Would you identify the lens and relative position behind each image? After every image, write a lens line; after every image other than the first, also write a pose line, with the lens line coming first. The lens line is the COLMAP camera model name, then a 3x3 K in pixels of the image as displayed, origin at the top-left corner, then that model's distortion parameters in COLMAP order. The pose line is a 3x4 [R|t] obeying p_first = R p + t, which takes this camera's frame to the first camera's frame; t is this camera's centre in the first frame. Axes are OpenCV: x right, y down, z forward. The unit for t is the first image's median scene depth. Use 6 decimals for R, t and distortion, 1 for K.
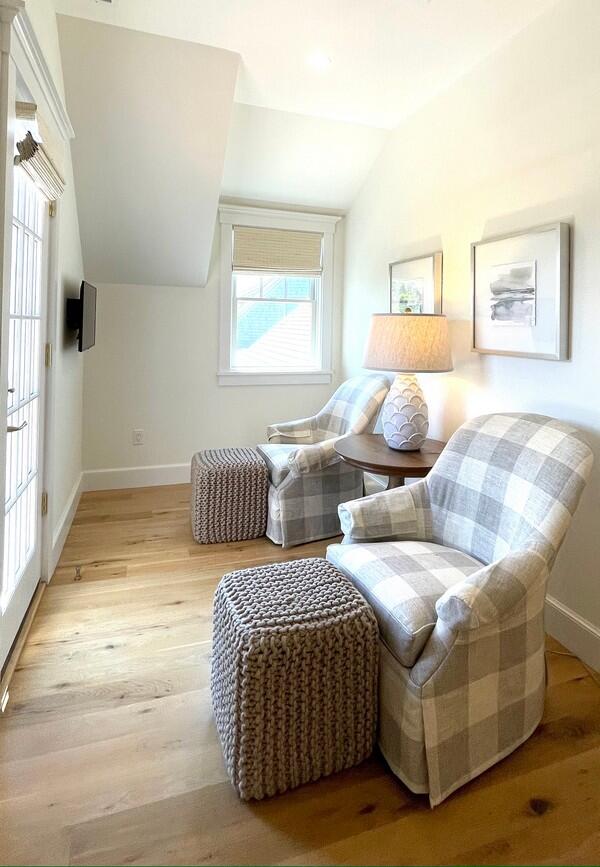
lens RADIAL K [[462.2, 0, 298.0], [0, 462.2, 315.2], [0, 0, 1]] dist [-0.000790, -0.000918]
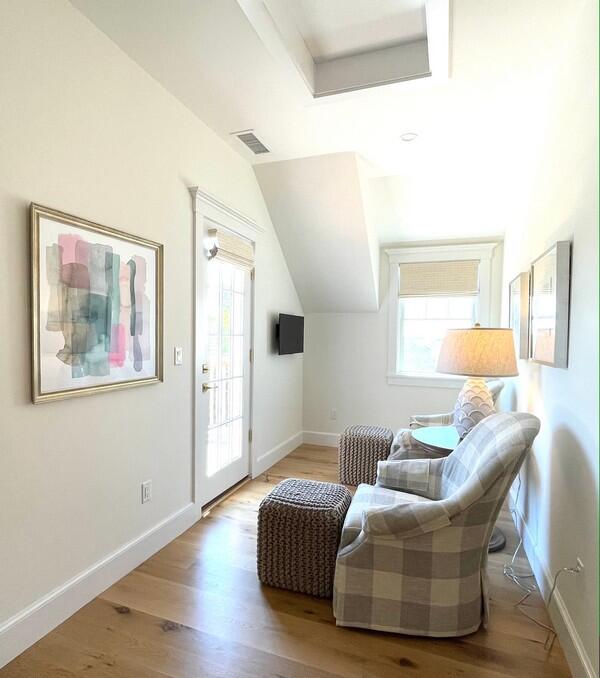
lens RADIAL K [[389.2, 0, 300.1], [0, 389.2, 340.5], [0, 0, 1]] dist [-0.002526, -0.000225]
pose [[0.782942, -0.002569, -0.622089, 0.554451], [0.014865, 0.999783, 0.014580, 0.007966], [0.621917, -0.020663, 0.782811, -0.083194]]
